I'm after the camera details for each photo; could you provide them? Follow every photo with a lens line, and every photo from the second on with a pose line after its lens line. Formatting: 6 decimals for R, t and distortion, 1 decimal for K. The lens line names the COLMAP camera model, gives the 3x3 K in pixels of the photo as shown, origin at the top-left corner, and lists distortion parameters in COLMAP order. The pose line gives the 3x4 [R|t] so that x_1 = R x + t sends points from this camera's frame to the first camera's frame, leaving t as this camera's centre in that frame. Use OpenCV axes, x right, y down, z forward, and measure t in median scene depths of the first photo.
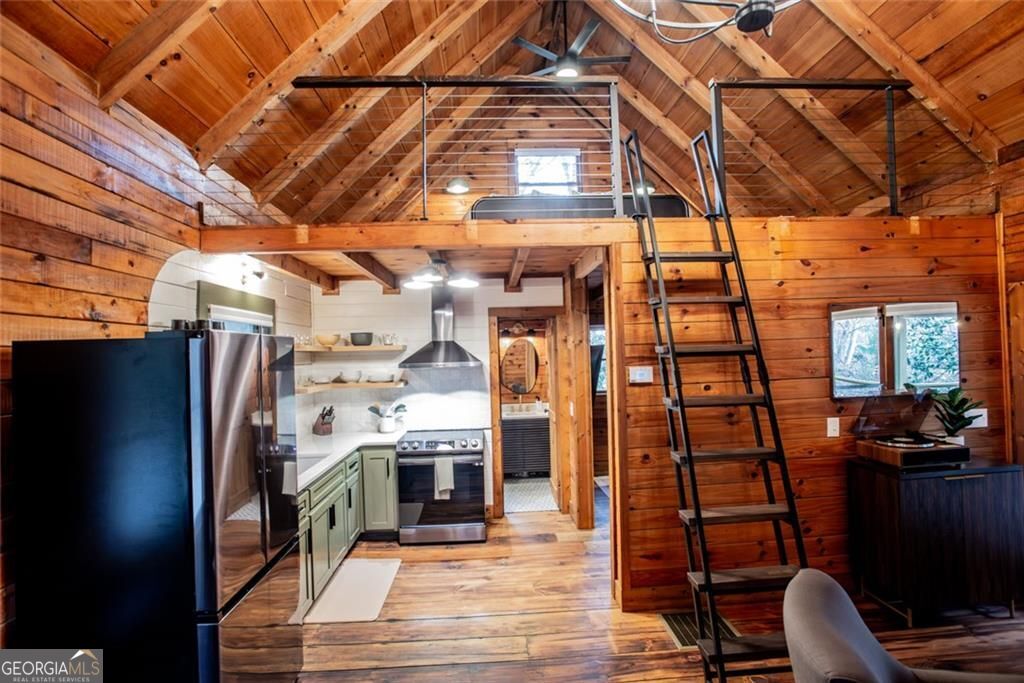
lens RADIAL K [[496.1, 0, 512.2], [0, 496.1, 344.0], [0, 0, 1]] dist [-0.062128, 0.022142]
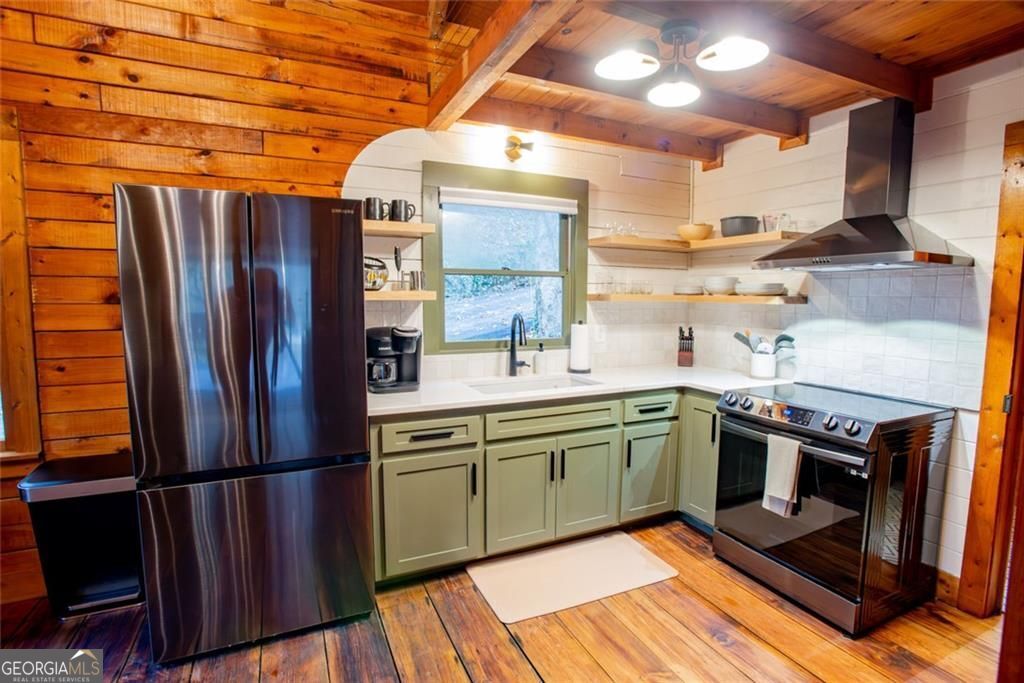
lens RADIAL K [[496.1, 0, 512.2], [0, 496.1, 344.0], [0, 0, 1]] dist [-0.062128, 0.022142]
pose [[0.369131, 0.117440, -0.921927, 0.265813], [0.003428, 0.991805, 0.127714, 0.080251], [0.929371, -0.050304, 0.365703, 0.676594]]
